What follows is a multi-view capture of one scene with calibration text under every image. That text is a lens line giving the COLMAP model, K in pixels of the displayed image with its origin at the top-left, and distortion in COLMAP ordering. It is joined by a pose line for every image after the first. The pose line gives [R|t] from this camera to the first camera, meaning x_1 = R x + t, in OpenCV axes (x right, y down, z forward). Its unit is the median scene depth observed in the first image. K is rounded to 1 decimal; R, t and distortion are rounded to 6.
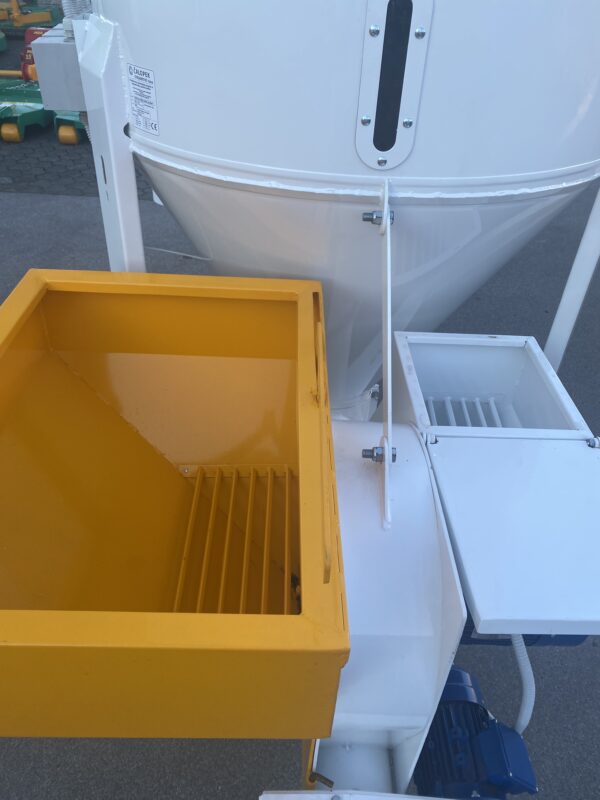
lens RADIAL K [[613.3, 0, 297.1], [0, 613.3, 383.4], [0, 0, 1]] dist [0.023079, -0.001599]
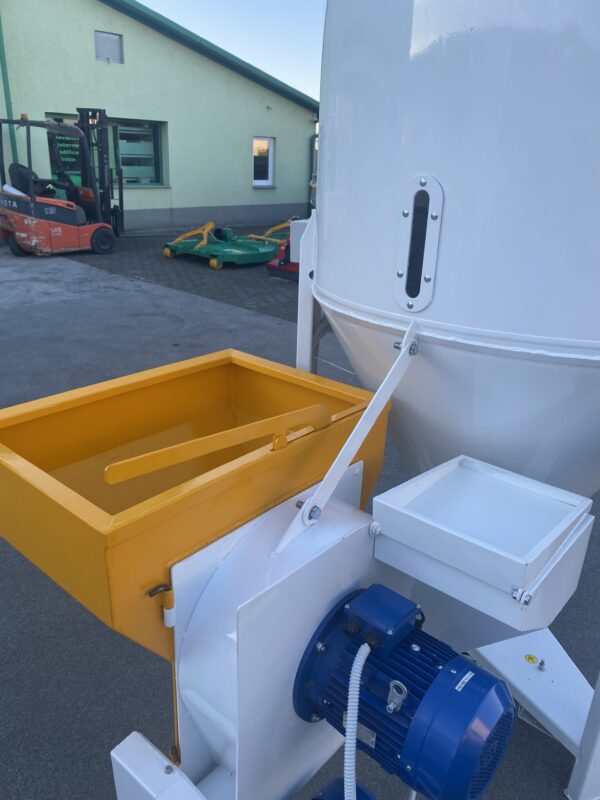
lens RADIAL K [[608.7, 0, 304.3], [0, 608.7, 389.7], [0, 0, 1]] dist [0.055678, -0.082627]
pose [[0.743236, 0.206803, -0.636264, 0.816375], [-0.372556, 0.917862, -0.136862, 0.058040], [0.555700, 0.338765, 0.759234, -0.032105]]
